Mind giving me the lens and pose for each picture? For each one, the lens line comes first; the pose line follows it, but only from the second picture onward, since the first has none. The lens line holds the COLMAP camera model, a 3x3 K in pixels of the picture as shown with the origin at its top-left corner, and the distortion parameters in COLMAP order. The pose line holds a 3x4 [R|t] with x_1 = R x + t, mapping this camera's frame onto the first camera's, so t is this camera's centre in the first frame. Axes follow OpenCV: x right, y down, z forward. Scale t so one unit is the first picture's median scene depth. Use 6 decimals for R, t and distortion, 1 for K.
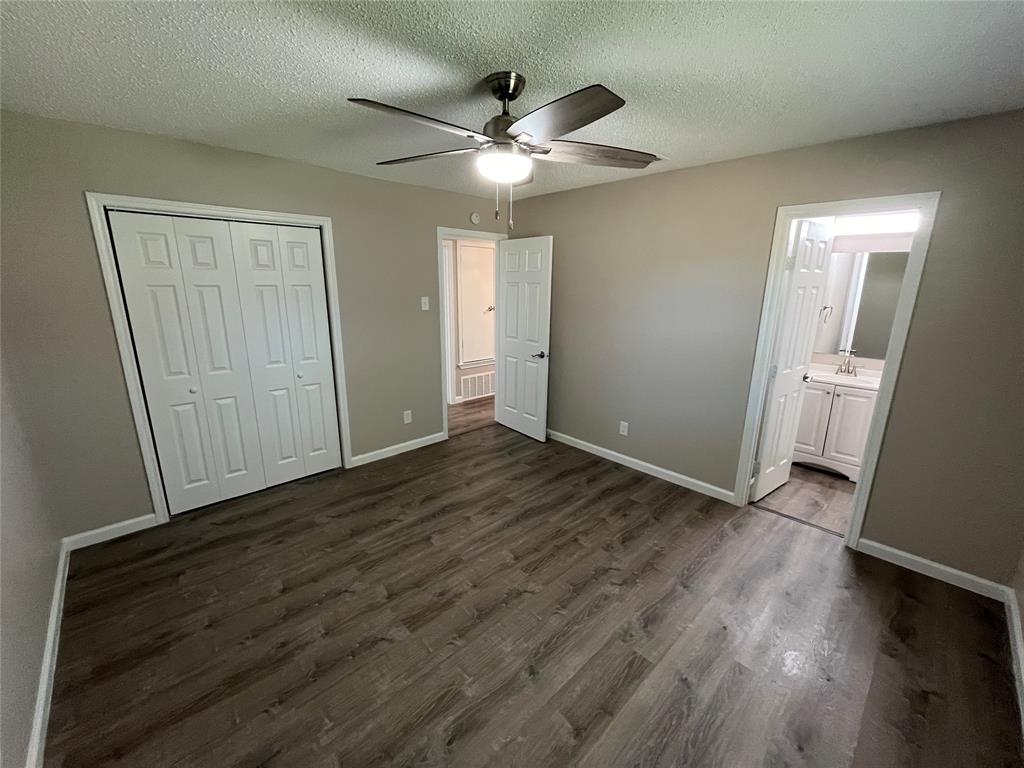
lens RADIAL K [[413.9, 0, 513.2], [0, 413.9, 384.8], [0, 0, 1]] dist [-0.002478, -0.000722]
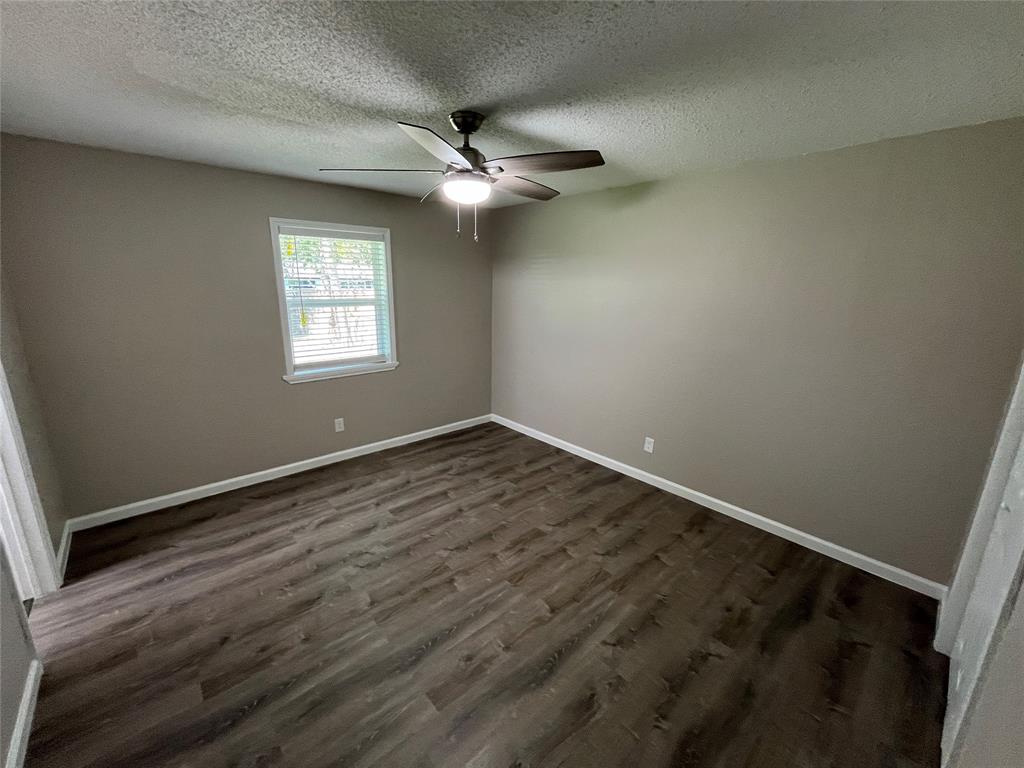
lens RADIAL K [[413.9, 0, 513.2], [0, 413.9, 384.8], [0, 0, 1]] dist [-0.002478, -0.000722]
pose [[-0.999148, -0.035963, 0.020238, -0.139323], [-0.022256, 0.882605, 0.469588, -0.434406], [-0.034750, 0.468738, -0.882653, 1.655256]]
